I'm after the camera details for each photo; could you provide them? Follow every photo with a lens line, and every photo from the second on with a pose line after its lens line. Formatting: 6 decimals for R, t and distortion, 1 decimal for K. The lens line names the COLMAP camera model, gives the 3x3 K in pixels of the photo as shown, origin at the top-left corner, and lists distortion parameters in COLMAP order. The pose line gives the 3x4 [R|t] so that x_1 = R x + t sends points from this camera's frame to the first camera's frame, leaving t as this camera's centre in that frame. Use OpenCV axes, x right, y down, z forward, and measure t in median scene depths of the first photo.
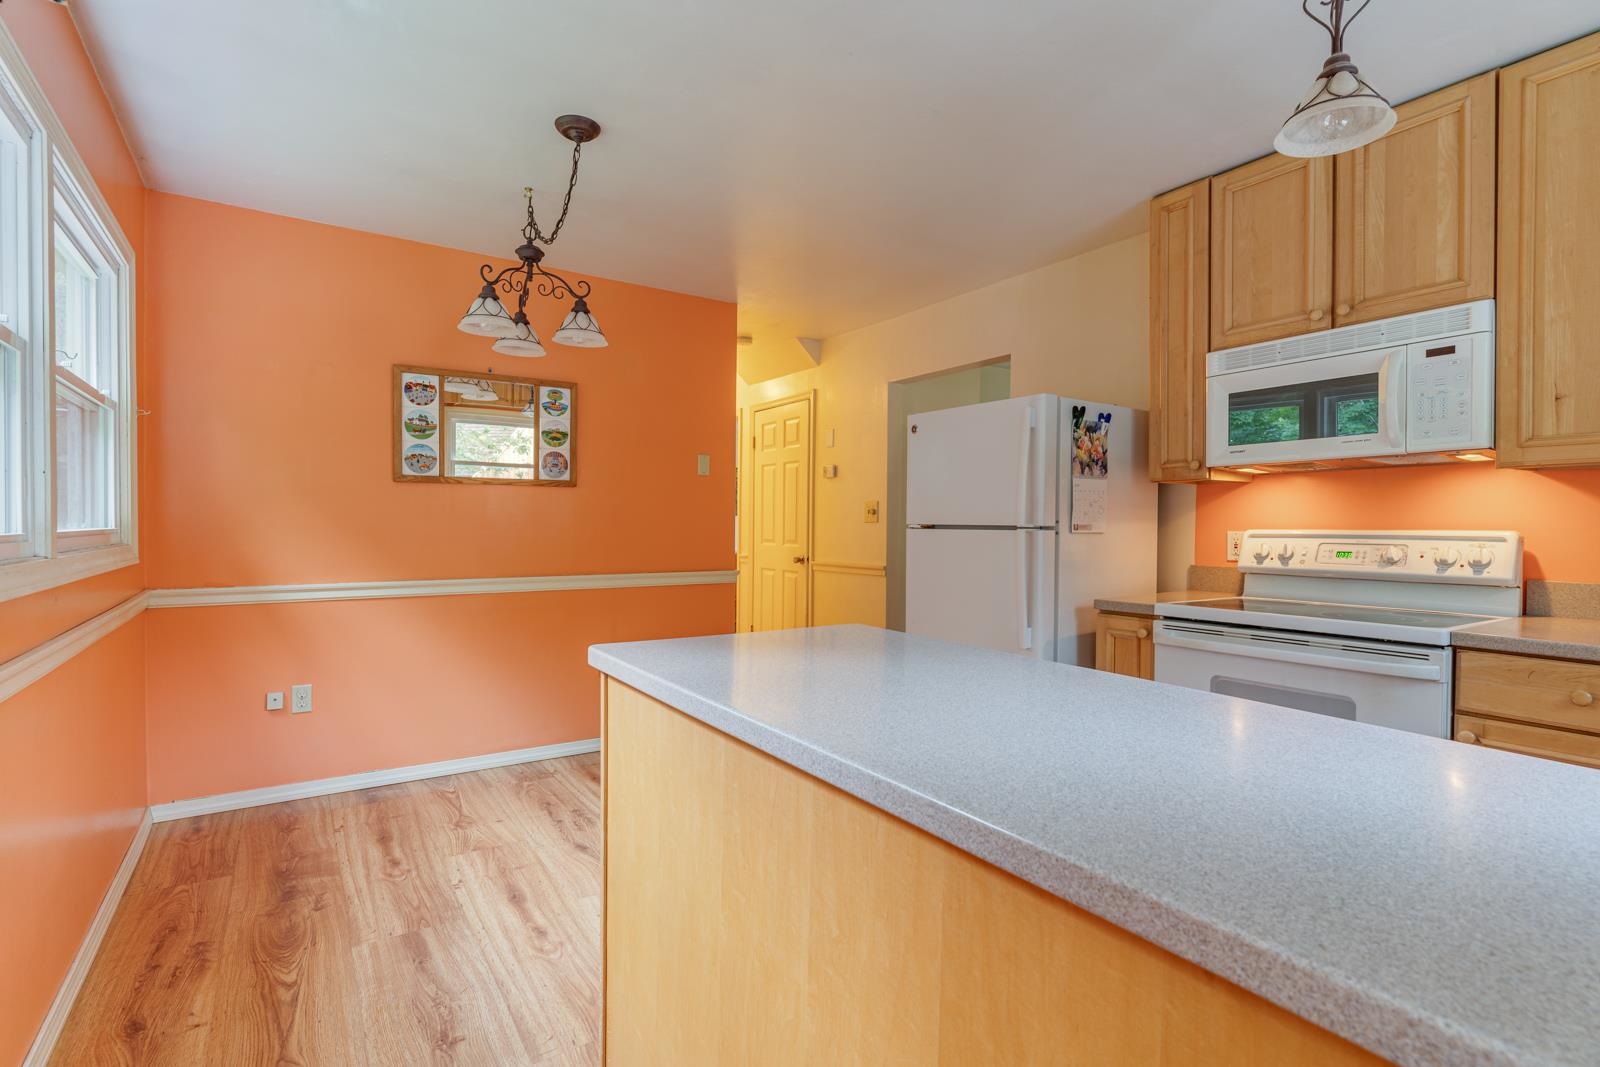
lens RADIAL K [[771.9, 0, 800.8], [0, 771.9, 529.6], [0, 0, 1]] dist [-0.000521, 0.000355]
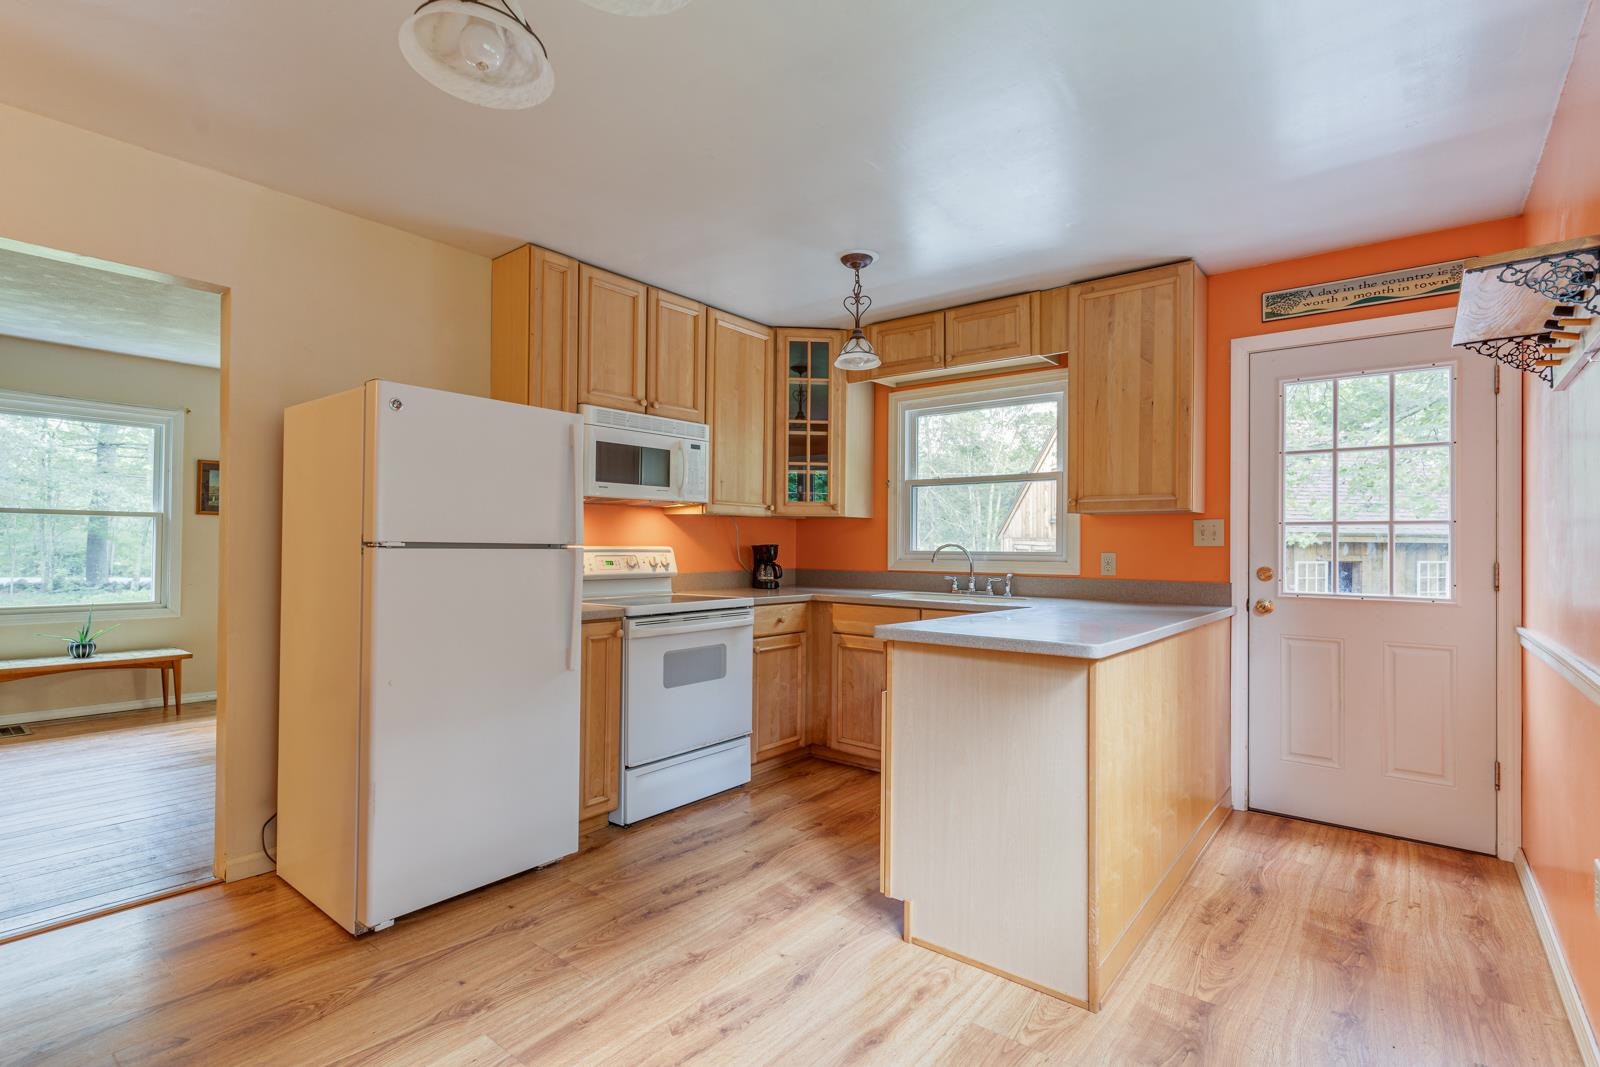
lens RADIAL K [[771.9, 0, 799.6], [0, 771.9, 530.0], [0, 0, 1]] dist [-0.000521, 0.000355]
pose [[-0.307478, 0.011591, 0.951485, -0.821487], [-0.003441, 0.999906, -0.013293, -0.012701], [-0.951549, -0.007362, -0.307409, 1.141380]]
